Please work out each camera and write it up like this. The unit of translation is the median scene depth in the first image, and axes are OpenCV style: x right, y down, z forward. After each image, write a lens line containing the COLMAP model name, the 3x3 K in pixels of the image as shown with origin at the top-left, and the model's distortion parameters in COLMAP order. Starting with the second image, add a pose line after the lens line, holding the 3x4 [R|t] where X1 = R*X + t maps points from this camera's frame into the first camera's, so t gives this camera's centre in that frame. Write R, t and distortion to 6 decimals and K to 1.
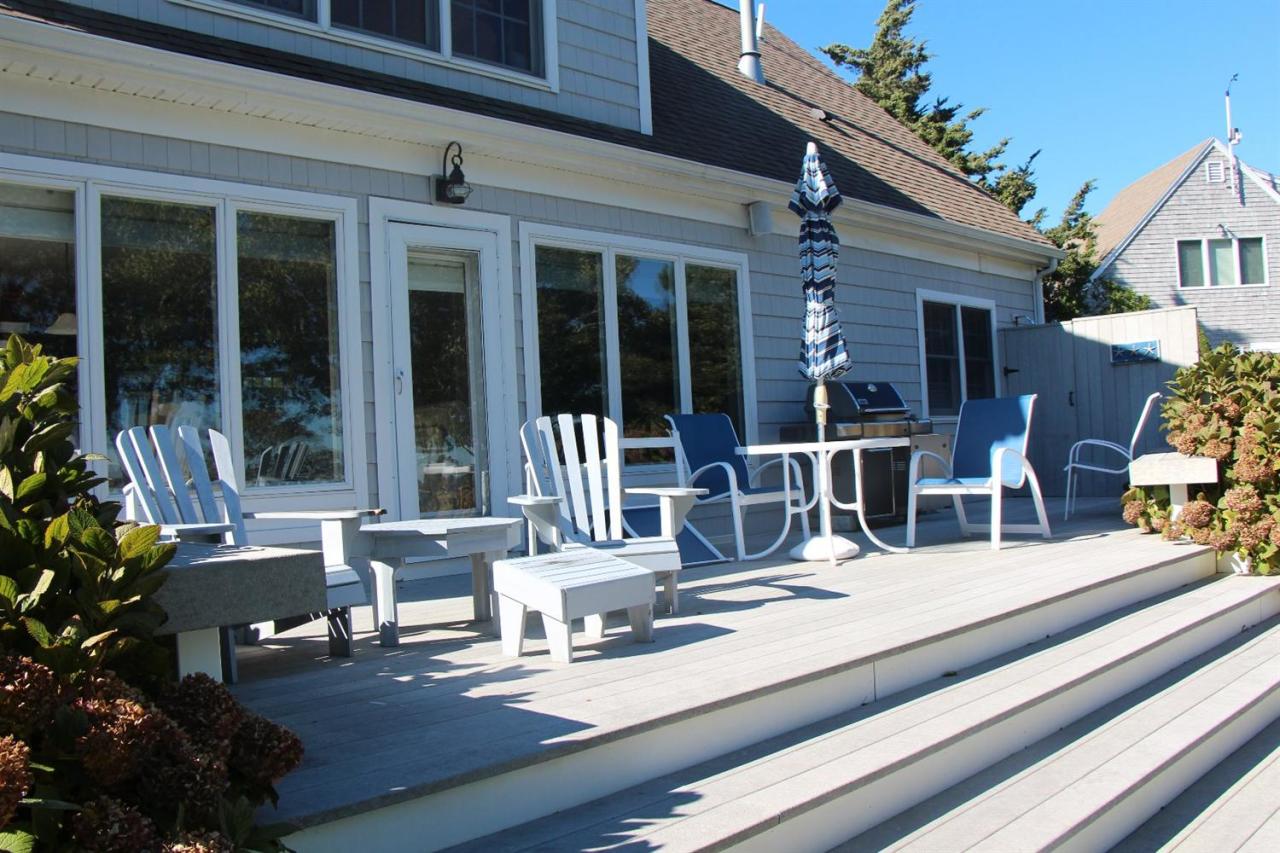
lens RADIAL K [[1063.4, 0, 639.3], [0, 1063.4, 437.2], [0, 0, 1]] dist [-0.178192, 0.146194]
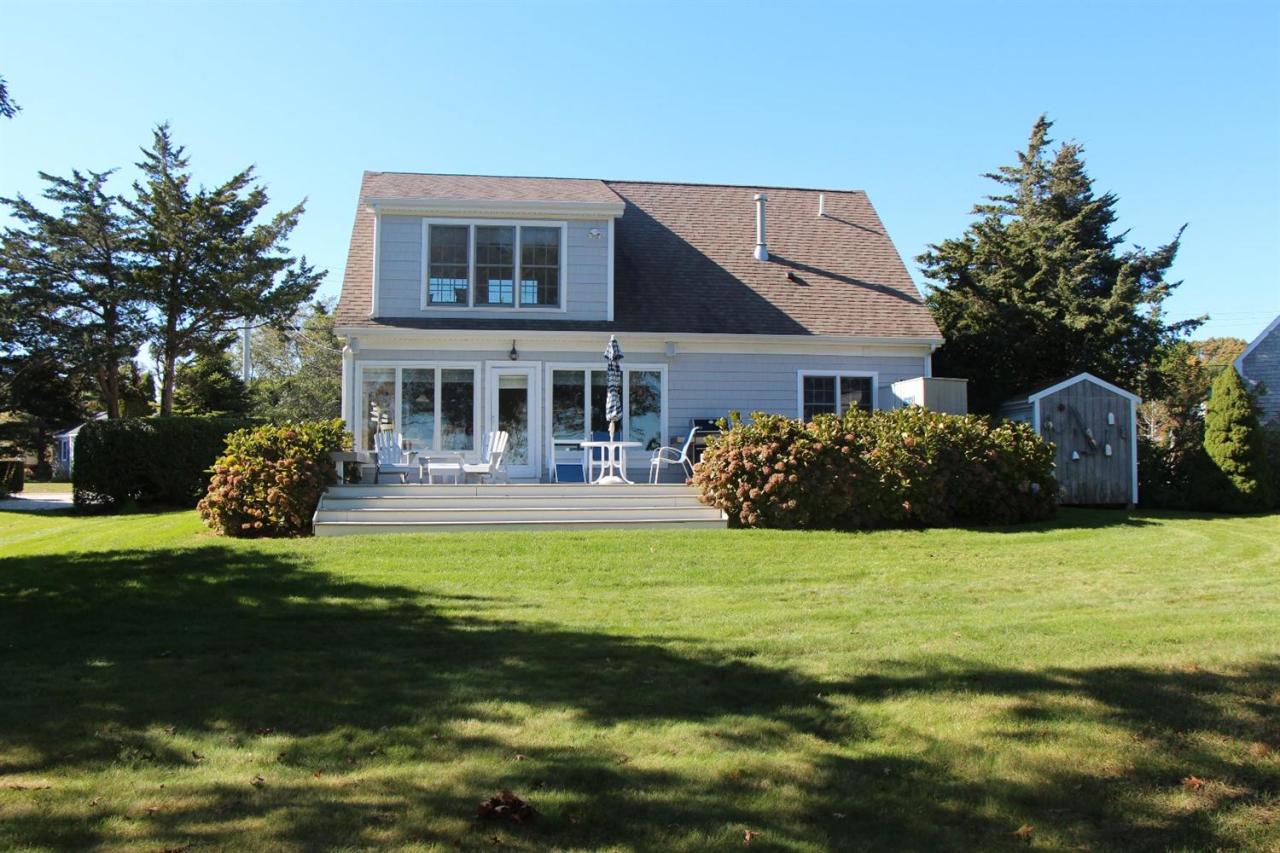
lens RADIAL K [[1063.4, 0, 640.4], [0, 1063.4, 424.1], [0, 0, 1]] dist [-0.178192, 0.146194]
pose [[0.818424, 0.017307, -0.574354, 1.848247], [-0.028560, 0.999536, -0.010578, -0.017534], [0.573905, 0.025061, 0.818538, -1.260558]]
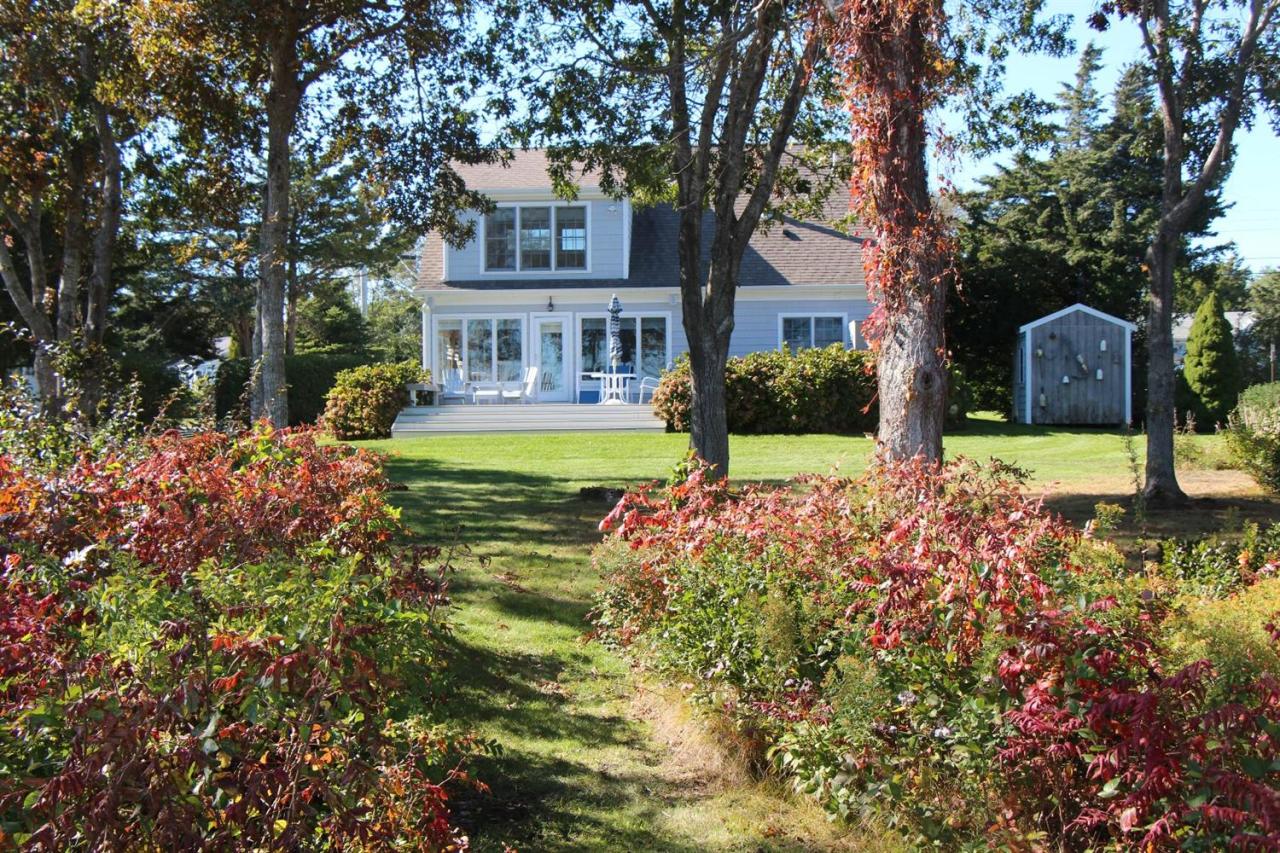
lens RADIAL K [[1629.6, 0, 646.0], [0, 1629.6, 427.3], [0, 0, 1]] dist [0.044326, 0.000000]
pose [[0.682330, 0.047591, -0.729494, 4.492600], [-0.013597, 0.998532, 0.052424, -0.113387], [0.730918, -0.025851, 0.681976, -2.883390]]
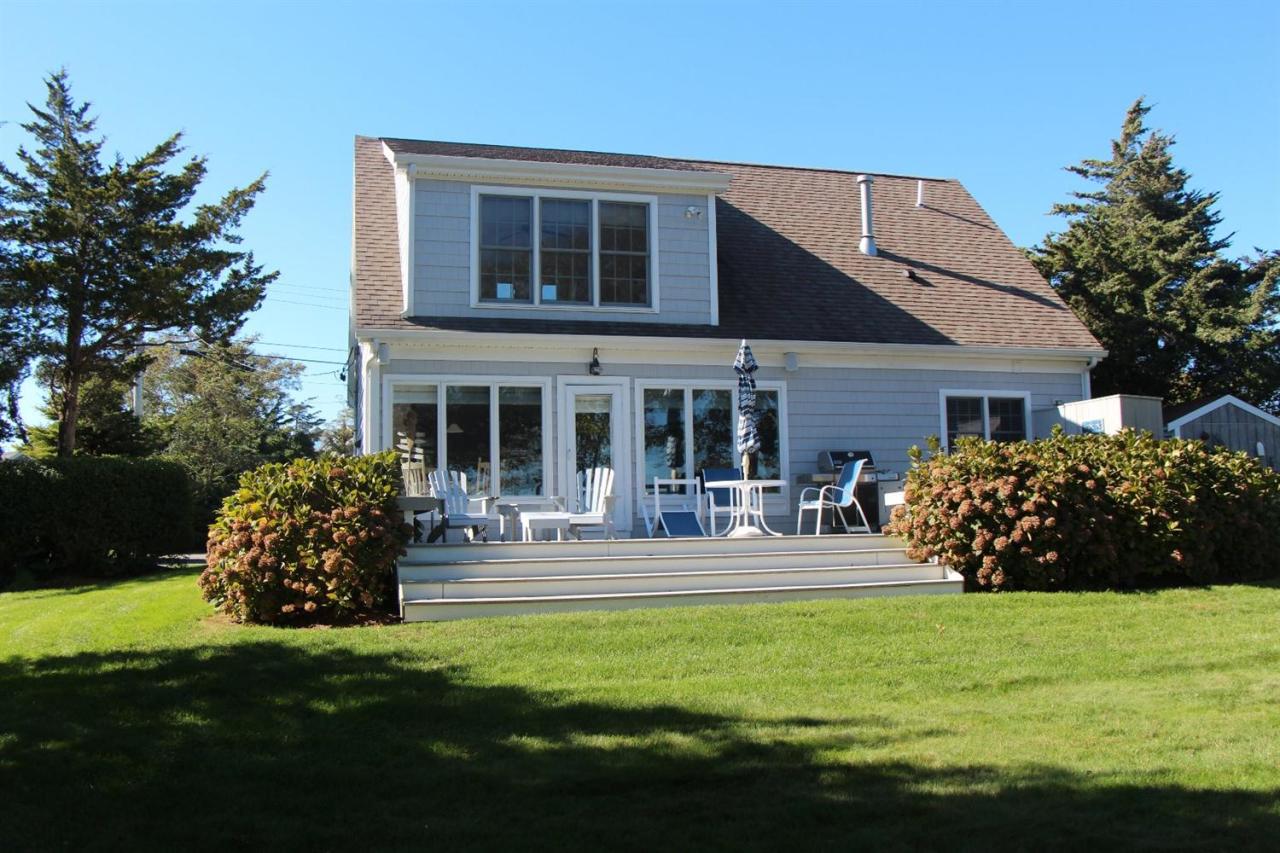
lens RADIAL K [[1137.6, 0, 641.9], [0, 1137.6, 435.2], [0, 0, 1]] dist [-0.123082, 0.099512]
pose [[0.879925, -0.008579, -0.475034, 1.068284], [-0.016281, 0.998705, -0.048194, 0.024140], [0.474833, 0.050142, 0.878647, -1.096933]]
